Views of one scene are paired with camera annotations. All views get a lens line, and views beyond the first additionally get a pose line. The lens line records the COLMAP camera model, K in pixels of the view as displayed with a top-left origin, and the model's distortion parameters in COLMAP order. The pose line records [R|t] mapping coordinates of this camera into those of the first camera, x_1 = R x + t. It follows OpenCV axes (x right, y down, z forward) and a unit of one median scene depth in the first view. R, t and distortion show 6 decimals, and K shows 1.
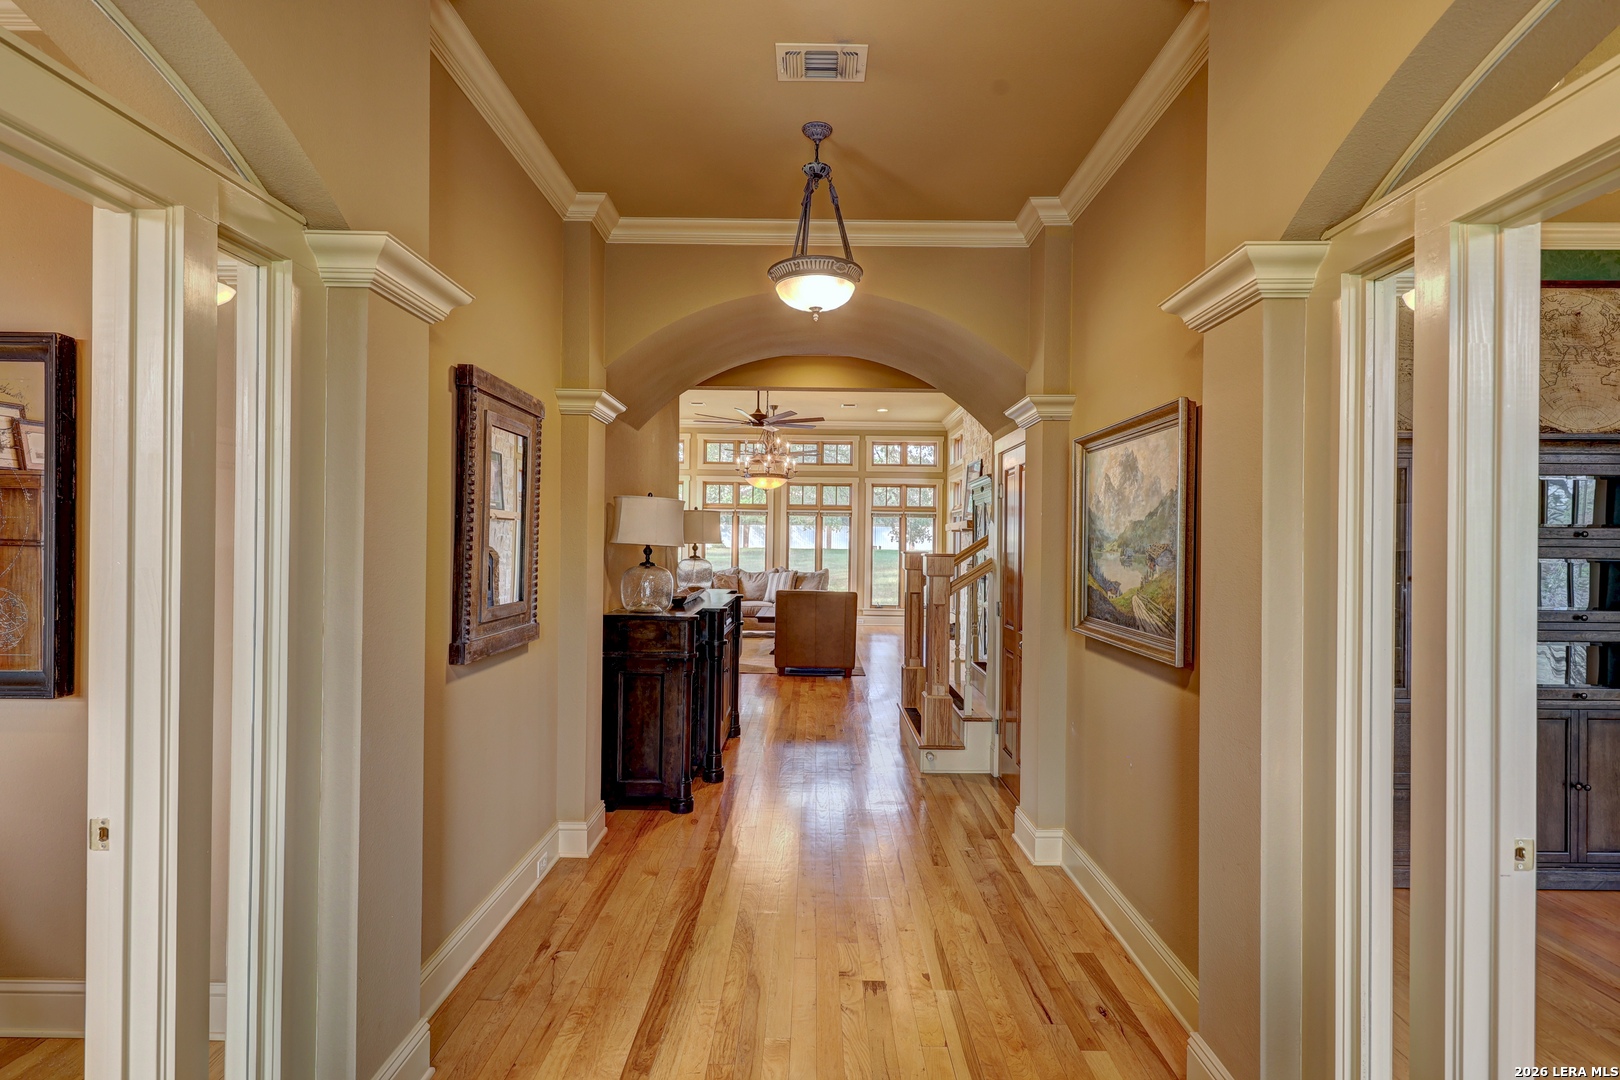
lens RADIAL K [[838.8, 0, 810.6], [0, 838.8, 542.9], [0, 0, 1]] dist [0.000252, 0.000001]
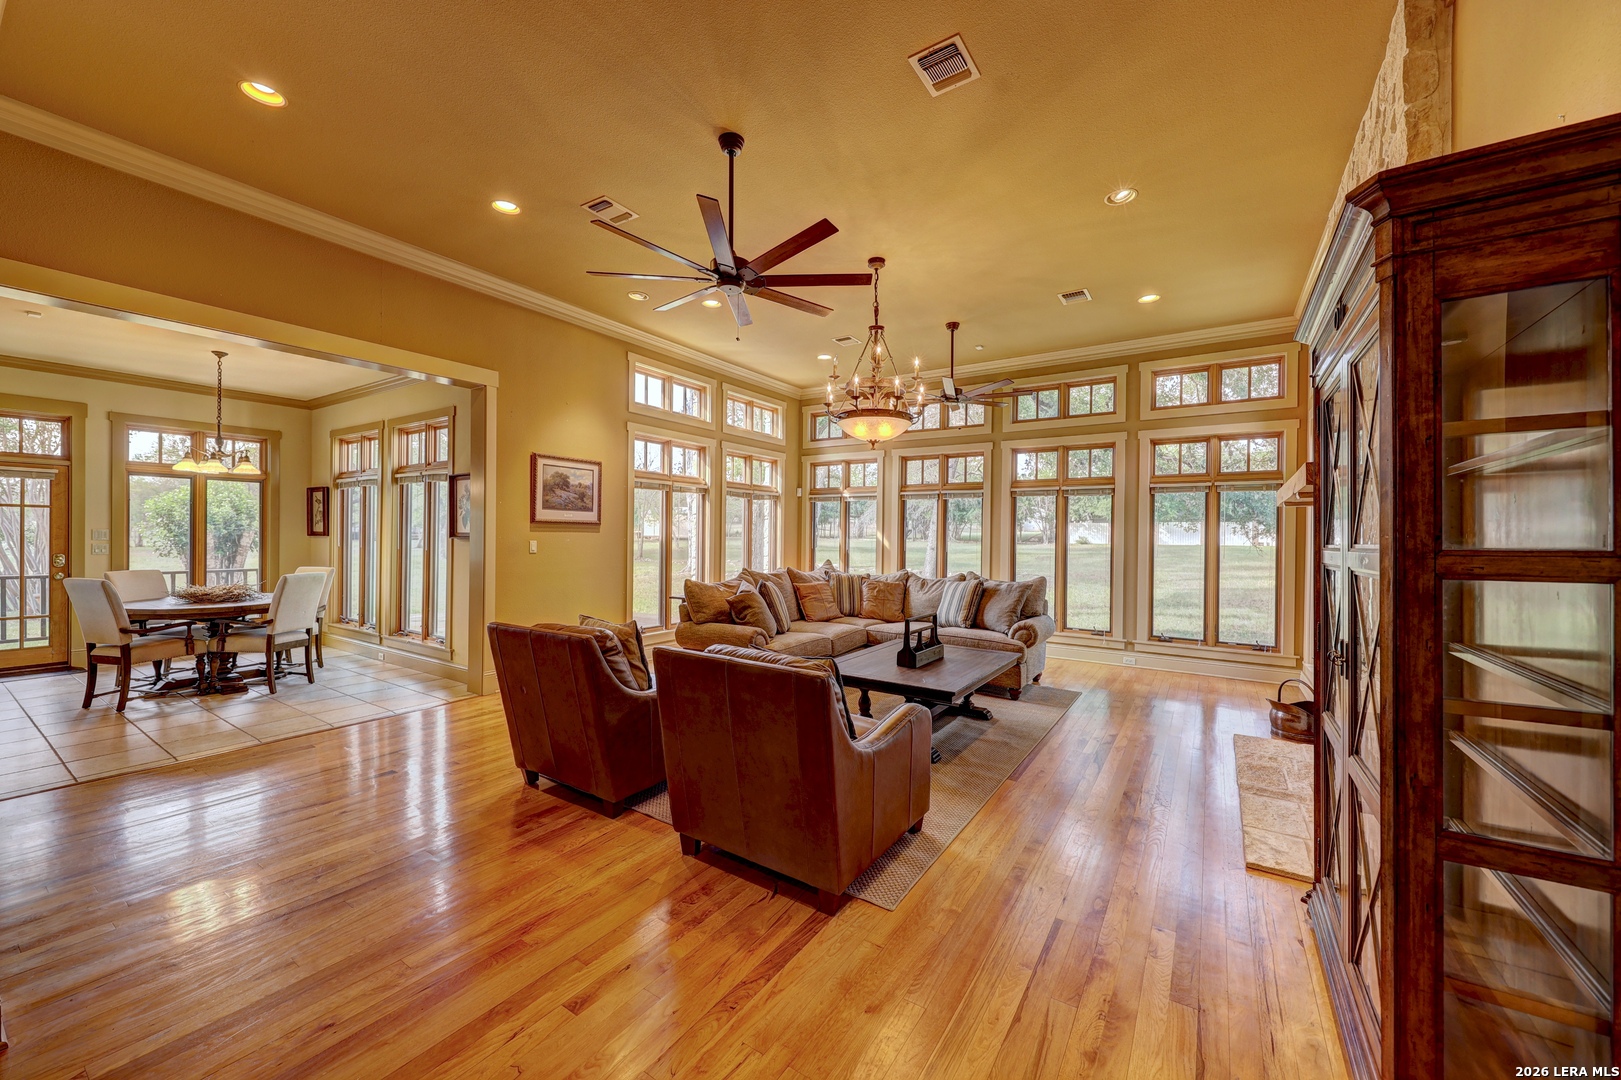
lens RADIAL K [[608.3, 0, 806.8], [0, 608.3, 538.3], [0, 0, 1]] dist [-0.001443, -0.000103]
pose [[0.835802, -0.000491, -0.549031, 0.106614], [0.000882, 1.000000, 0.000449, 0.001944], [0.549031, -0.000860, 0.835802, 0.484446]]
